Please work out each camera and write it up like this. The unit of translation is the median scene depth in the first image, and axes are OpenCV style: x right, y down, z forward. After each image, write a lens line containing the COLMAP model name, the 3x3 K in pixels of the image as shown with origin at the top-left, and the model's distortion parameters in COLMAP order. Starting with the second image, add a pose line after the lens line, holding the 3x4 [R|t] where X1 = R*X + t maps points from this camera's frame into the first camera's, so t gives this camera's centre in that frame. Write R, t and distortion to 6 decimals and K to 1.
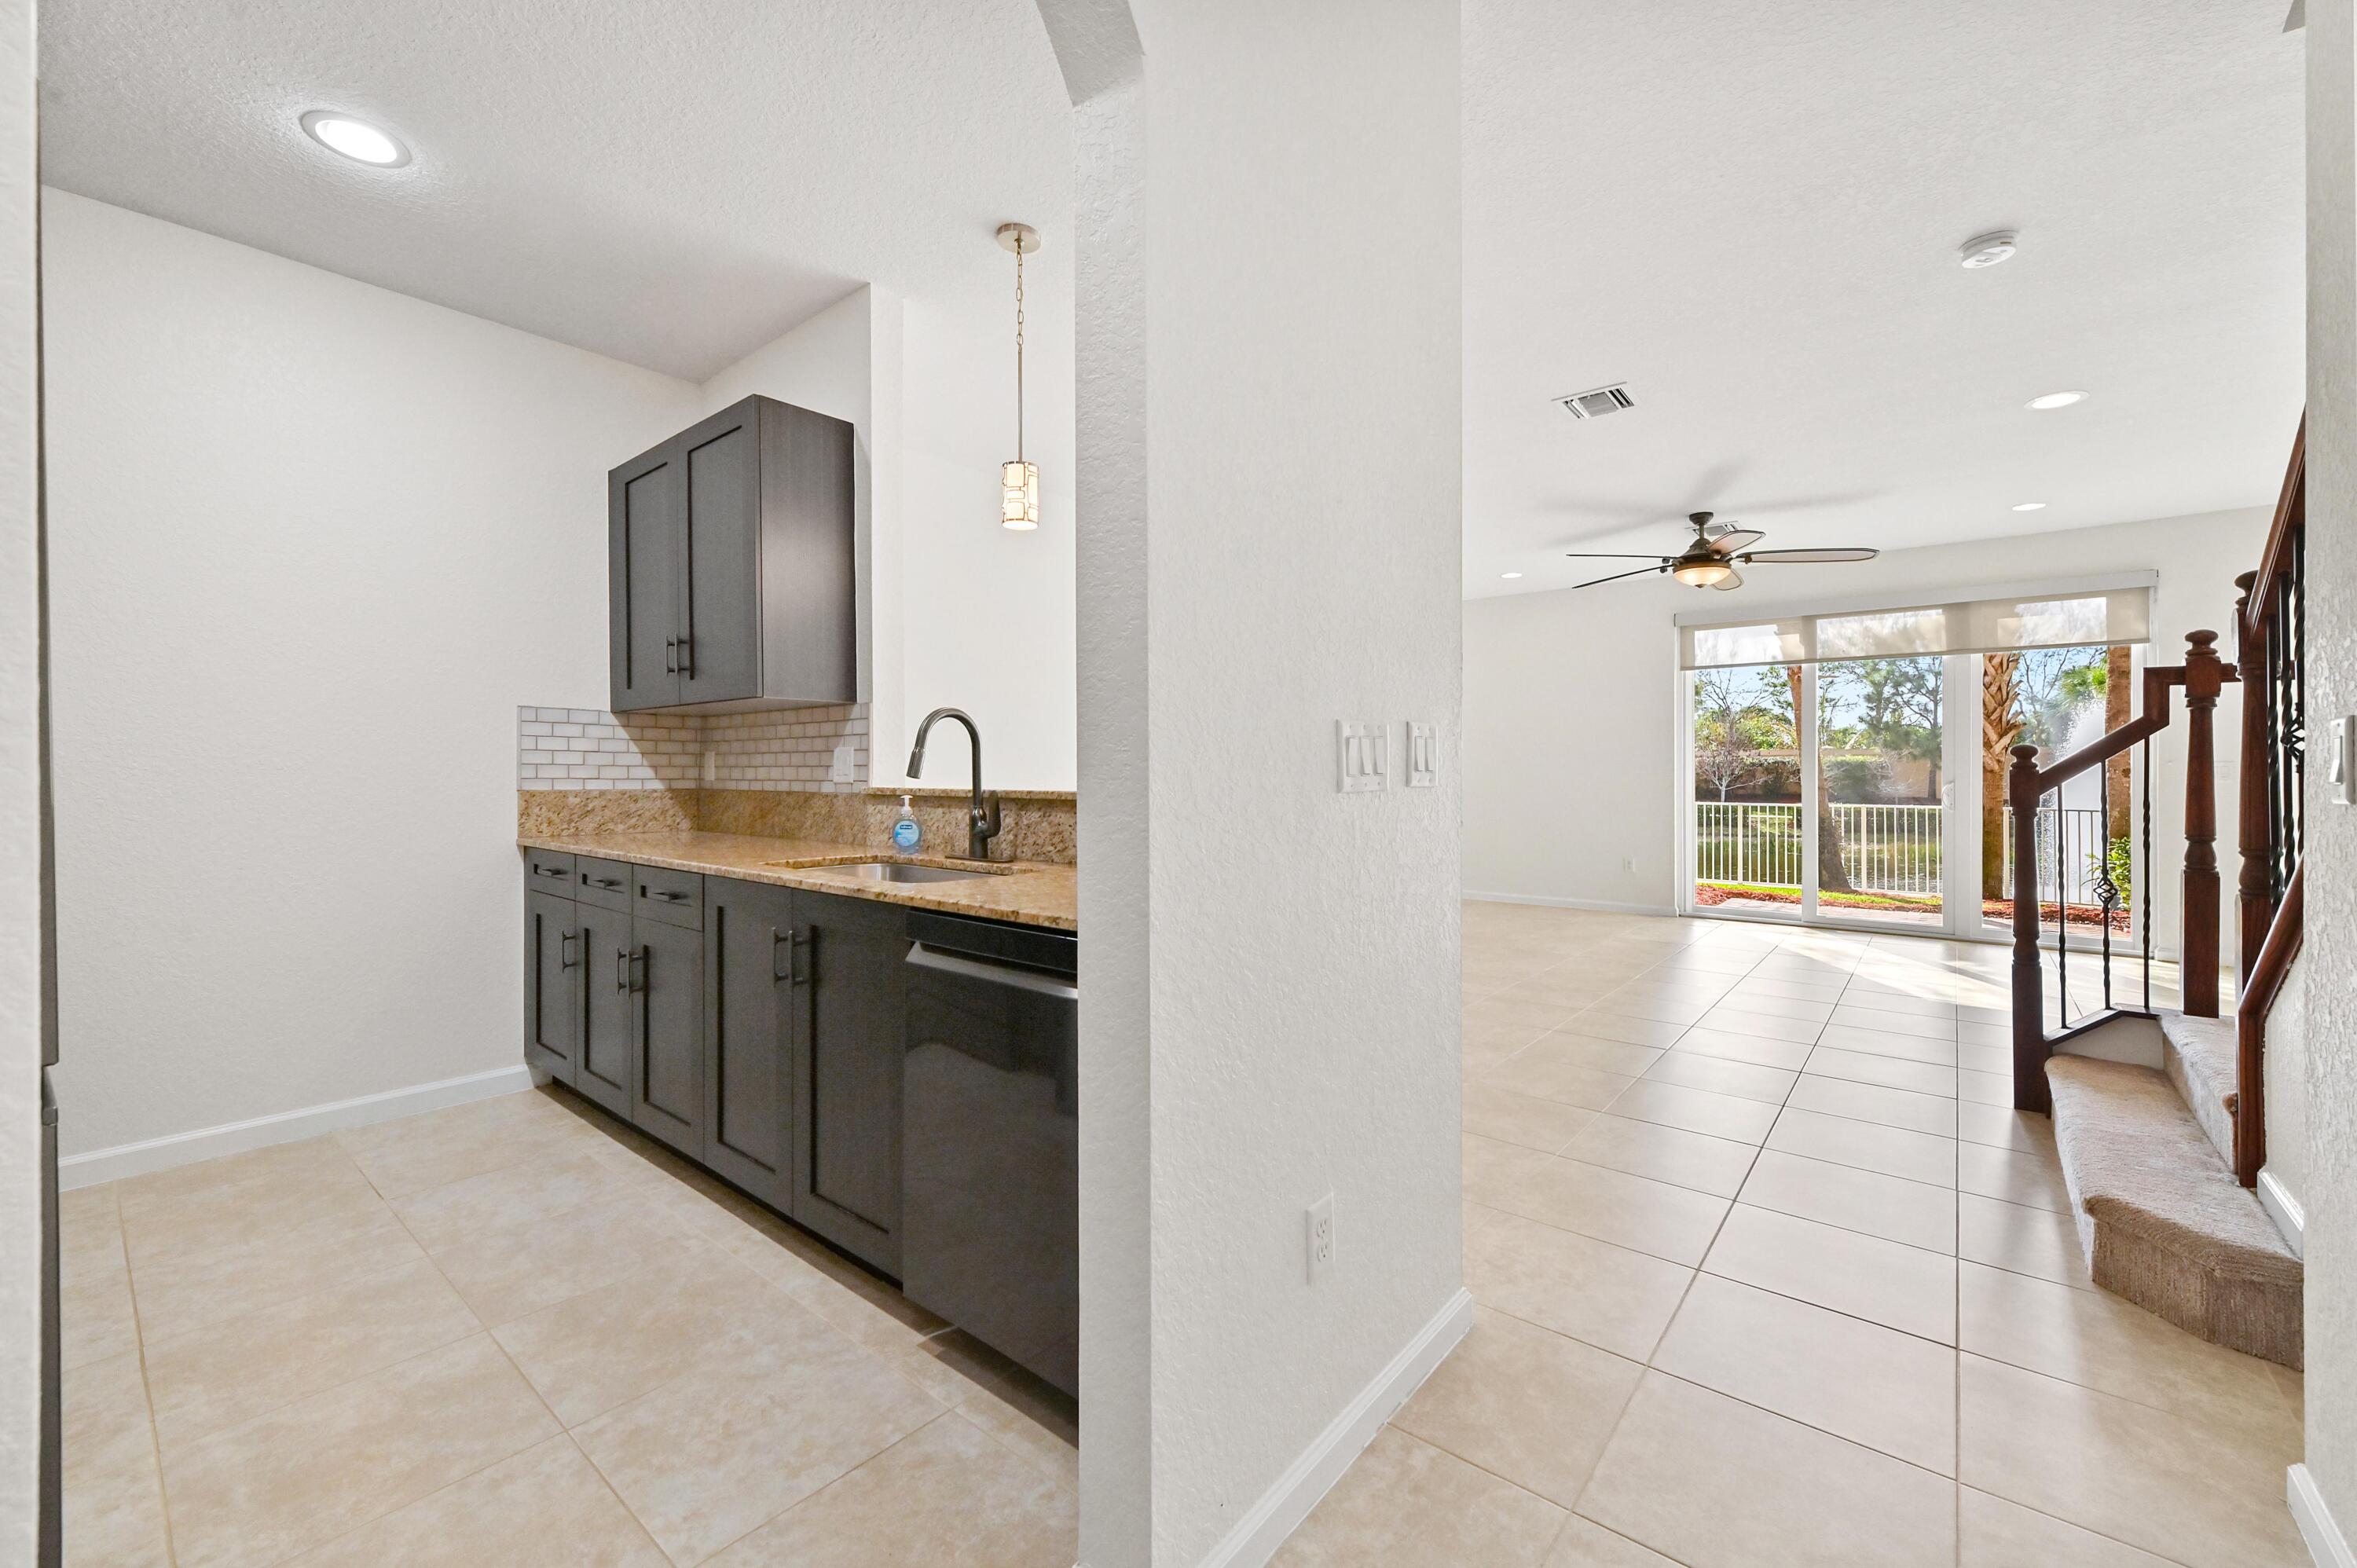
lens RADIAL K [[938.7, 0, 1181.7], [0, 938.7, 774.1], [0, 0, 1]] dist [-0.007042, -0.000981]
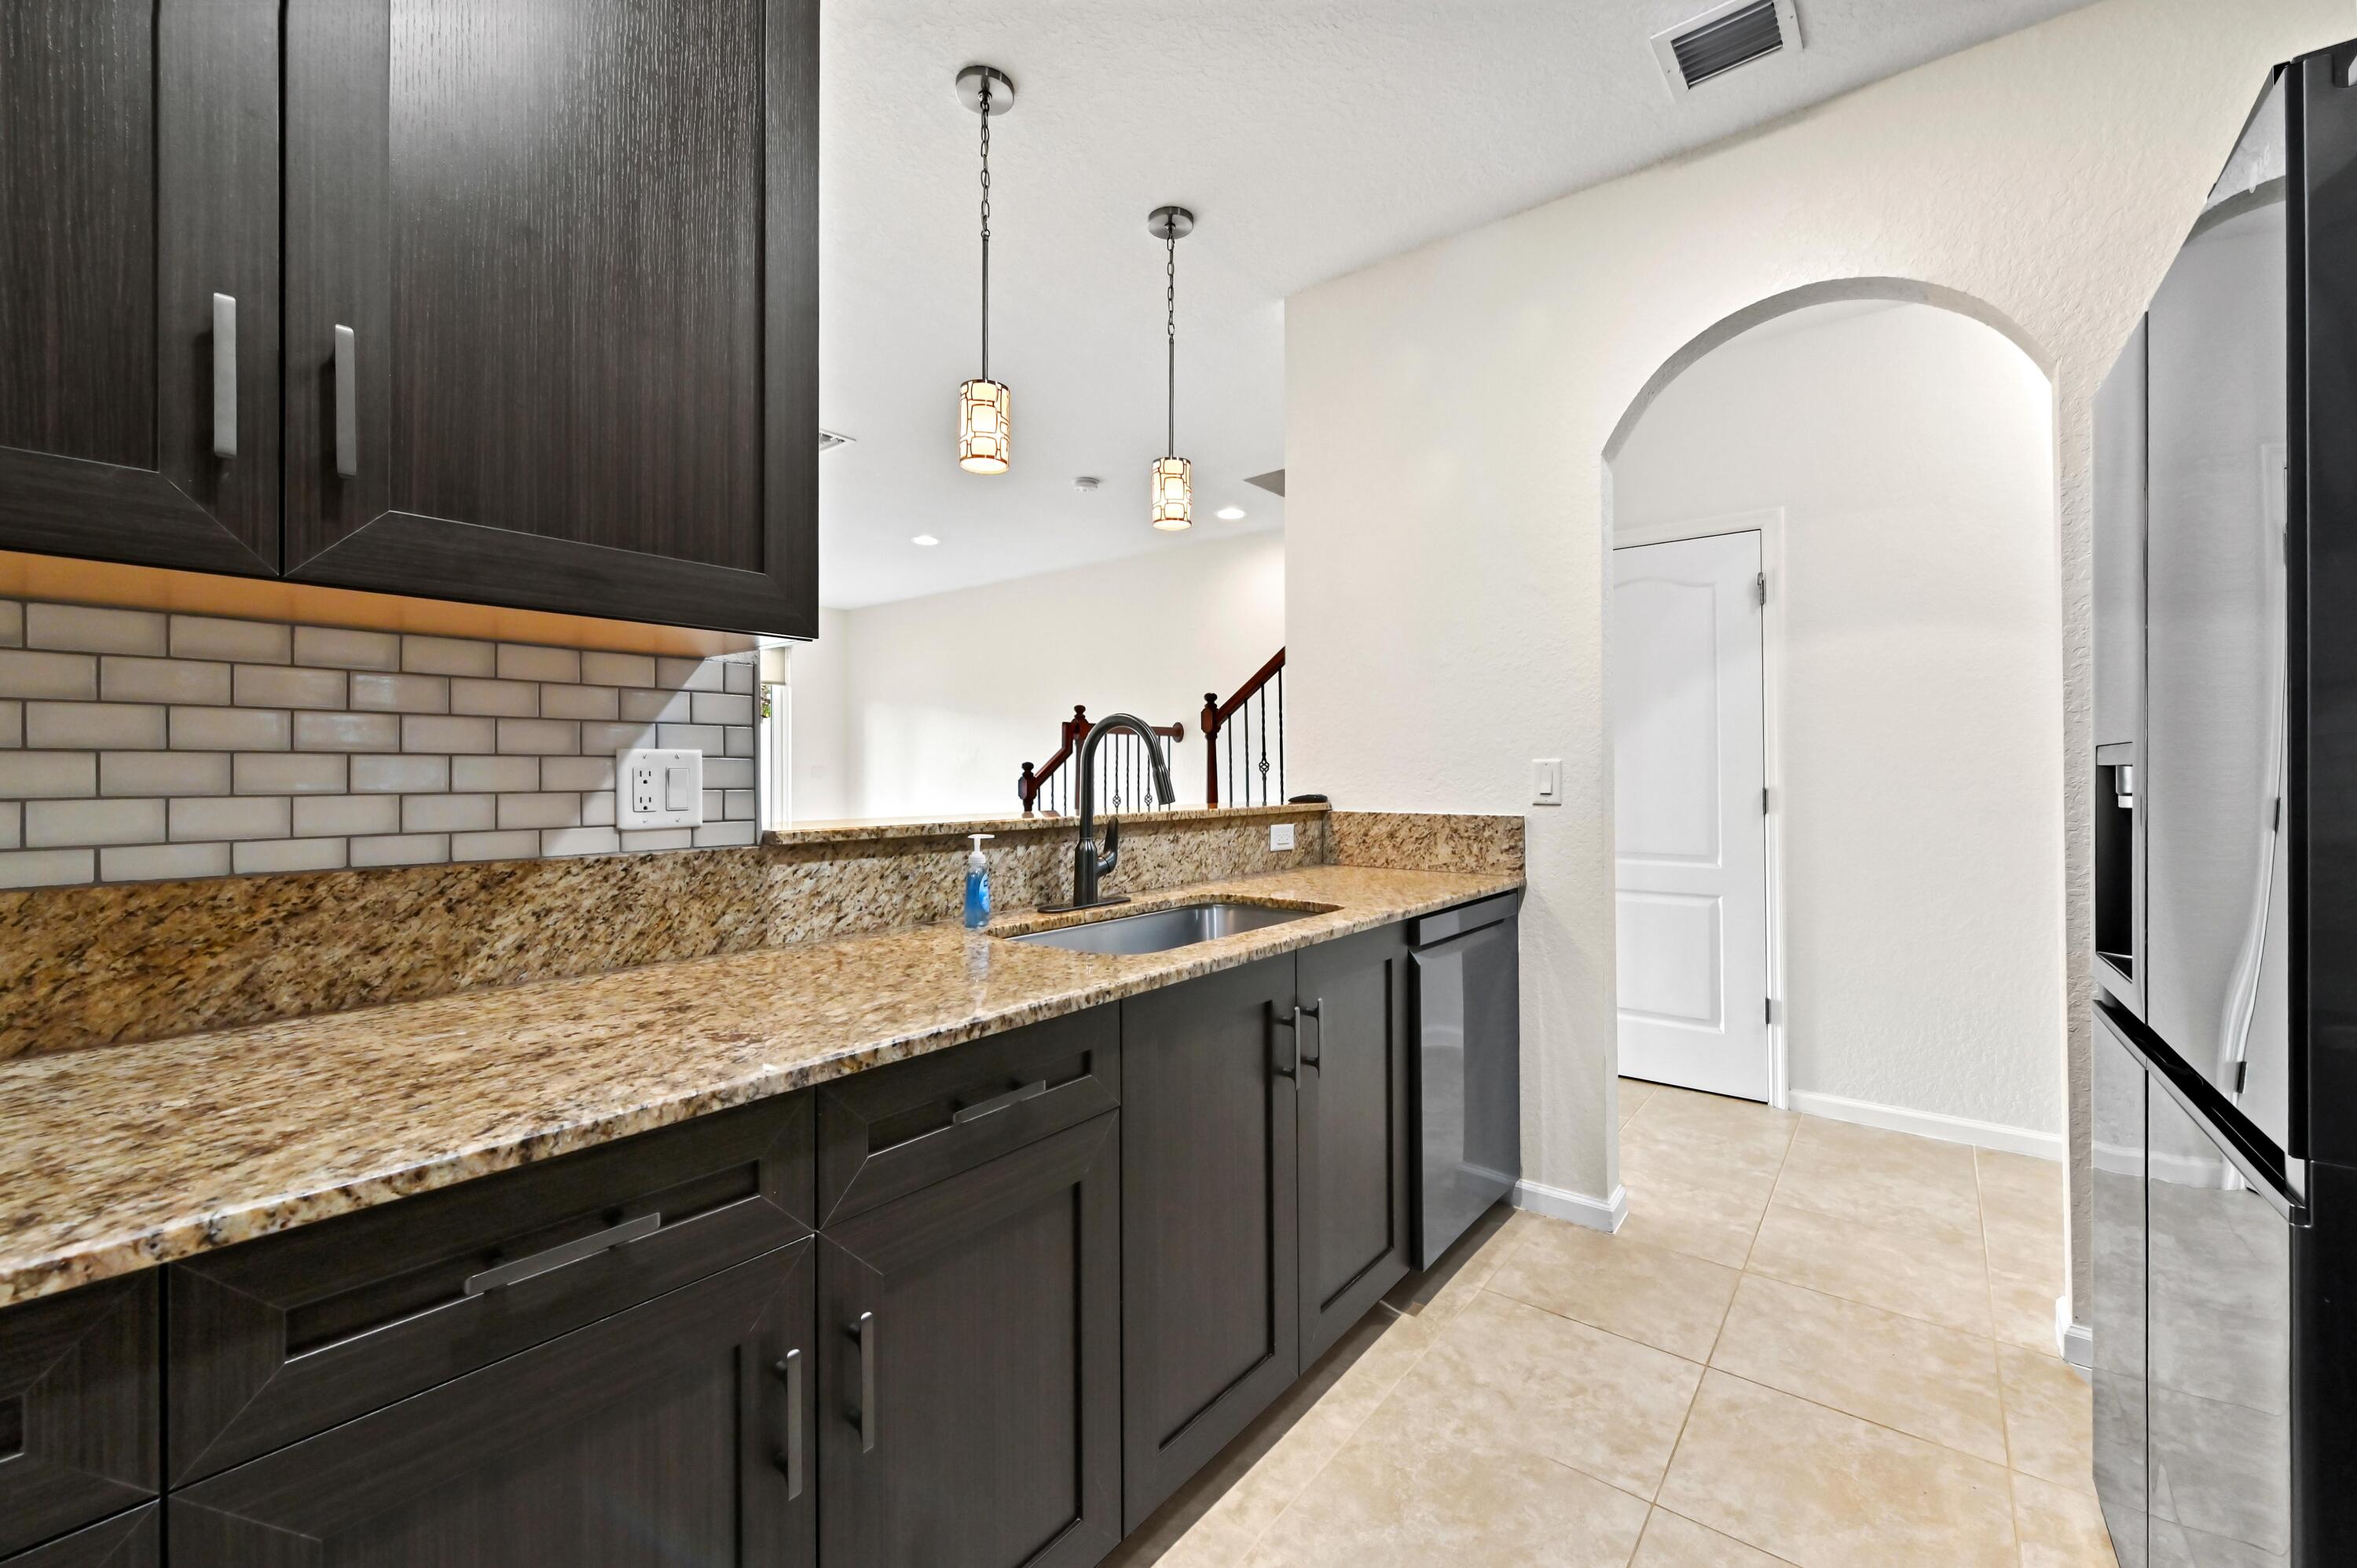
lens RADIAL K [[938.7, 0, 1198.2], [0, 938.7, 766.0], [0, 0, 1]] dist [-0.007042, -0.000981]
pose [[-0.018868, 0.005567, 0.999806, -0.929428], [0.005490, 0.999970, -0.005465, -0.018899], [-0.999807, 0.005386, -0.018898, 0.858690]]
